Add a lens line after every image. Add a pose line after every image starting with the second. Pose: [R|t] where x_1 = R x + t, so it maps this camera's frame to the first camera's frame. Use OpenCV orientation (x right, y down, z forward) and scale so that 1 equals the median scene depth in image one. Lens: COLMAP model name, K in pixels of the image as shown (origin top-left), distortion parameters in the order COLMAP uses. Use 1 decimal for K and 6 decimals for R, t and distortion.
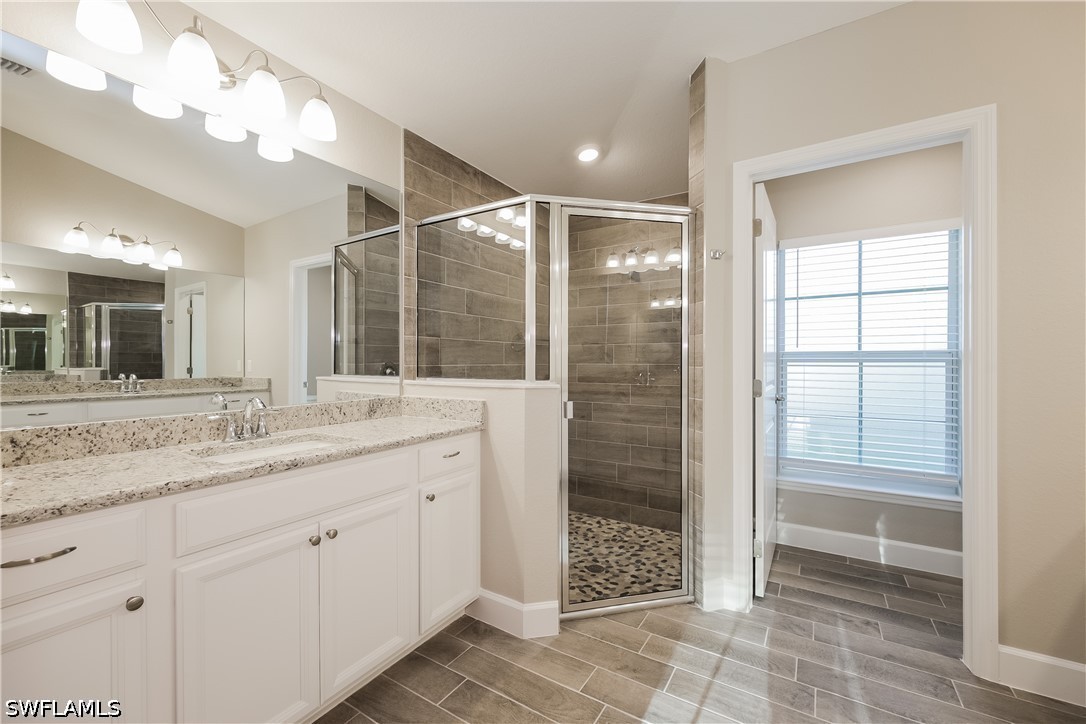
lens RADIAL K [[436.5, 0, 546.9], [0, 436.5, 361.0], [0, 0, 1]] dist [-0.000192, -0.000287]
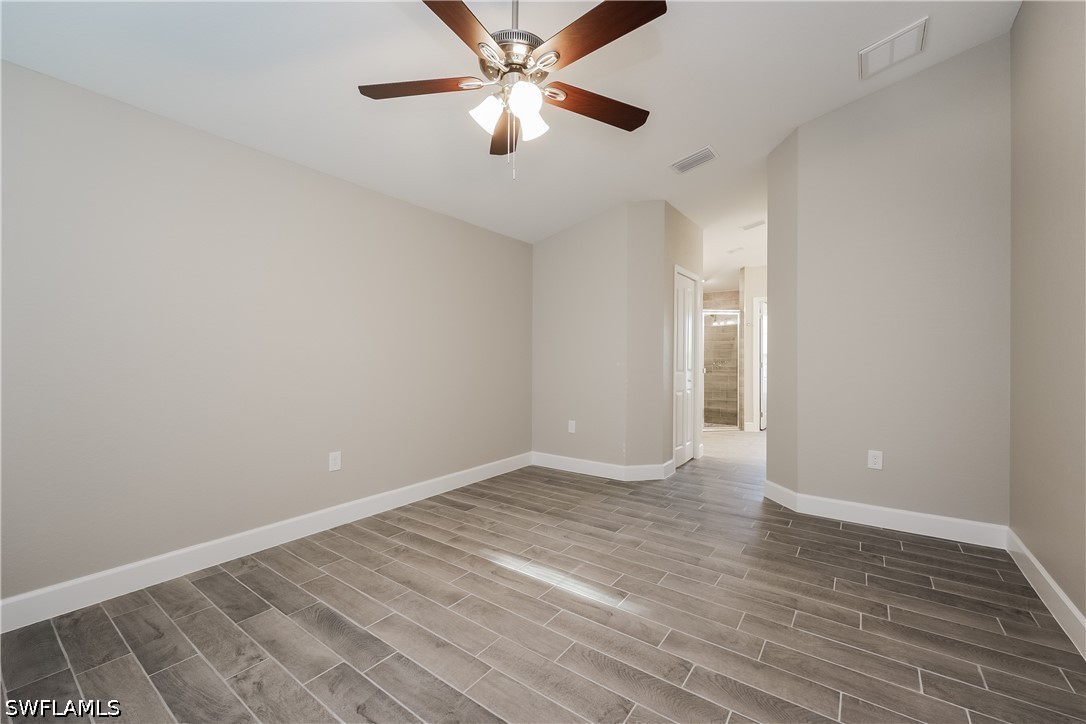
lens RADIAL K [[436.5, 0, 546.9], [0, 436.5, 361.0], [0, 0, 1]] dist [-0.000192, -0.000287]
pose [[0.994130, -0.001337, -0.108187, -0.639656], [0.001879, 0.999986, 0.004910, 0.036399], [0.108179, -0.005084, 0.994118, -2.036071]]
